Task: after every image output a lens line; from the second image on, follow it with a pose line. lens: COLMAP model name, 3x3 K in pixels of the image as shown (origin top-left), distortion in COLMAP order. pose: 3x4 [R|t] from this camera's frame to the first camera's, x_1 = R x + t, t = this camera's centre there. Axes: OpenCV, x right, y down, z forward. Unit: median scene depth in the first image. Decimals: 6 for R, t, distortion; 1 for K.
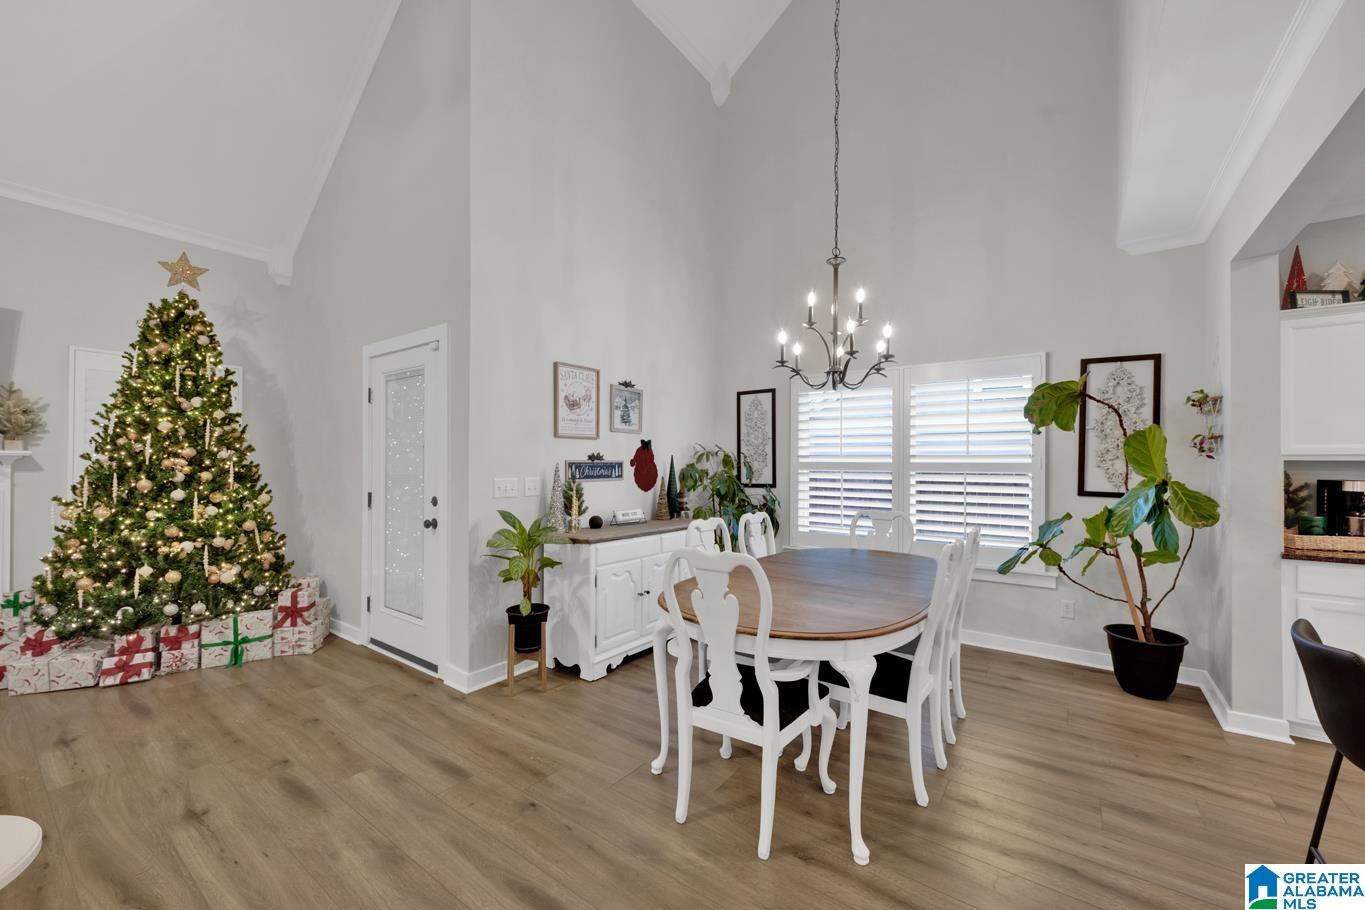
lens RADIAL K [[538.8, 0, 681.4], [0, 538.8, 460.8], [0, 0, 1]] dist [0.000396, 0.000016]
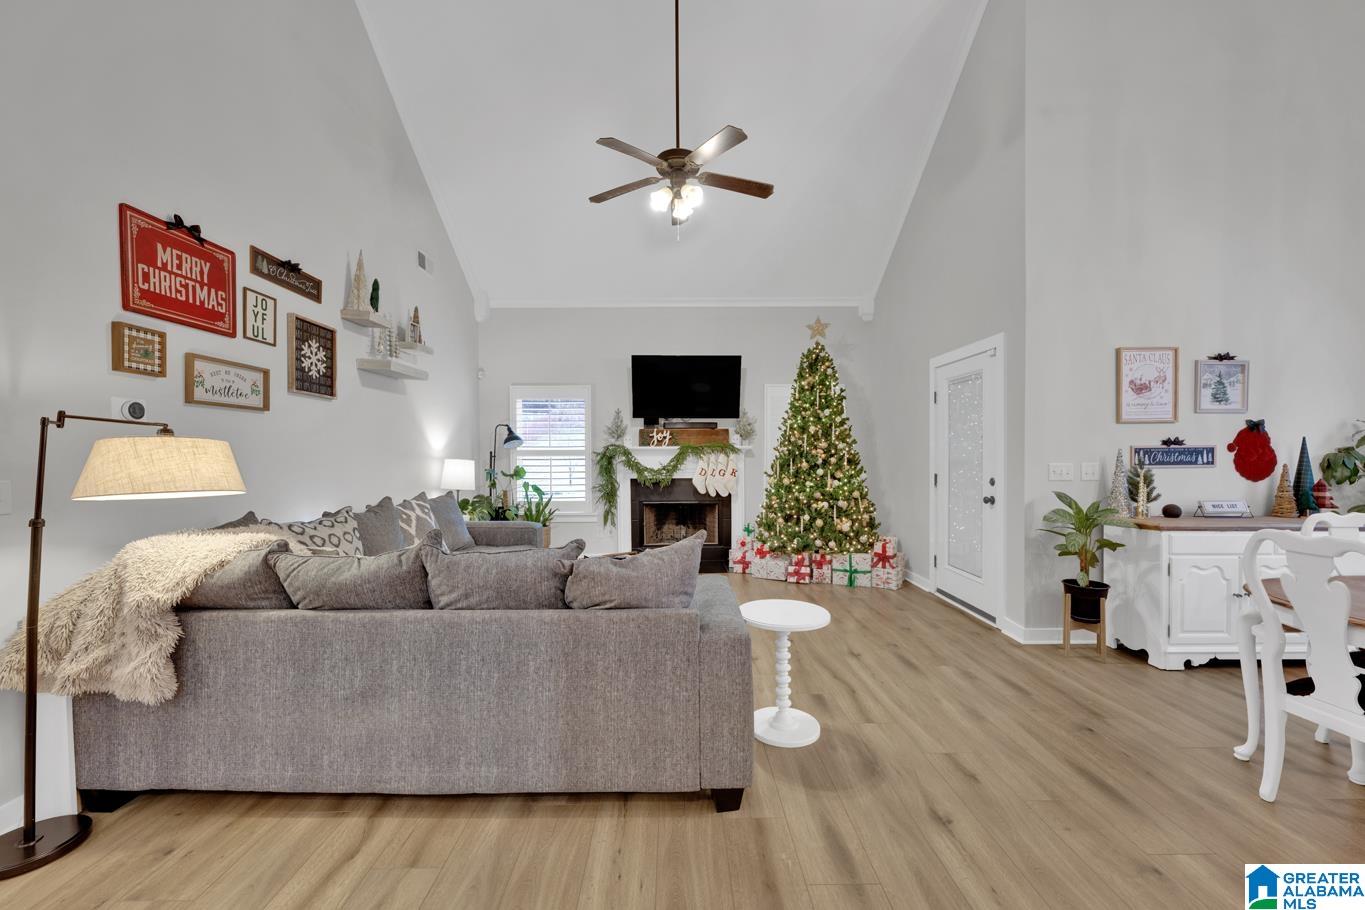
lens RADIAL K [[538.8, 0, 681.4], [0, 538.8, 460.8], [0, 0, 1]] dist [0.000396, 0.000016]
pose [[0.605333, 0.004603, -0.795959, 0.079191], [0.012880, 0.999796, 0.015578, 0.000250], [0.795868, -0.019682, 0.605150, -0.276498]]
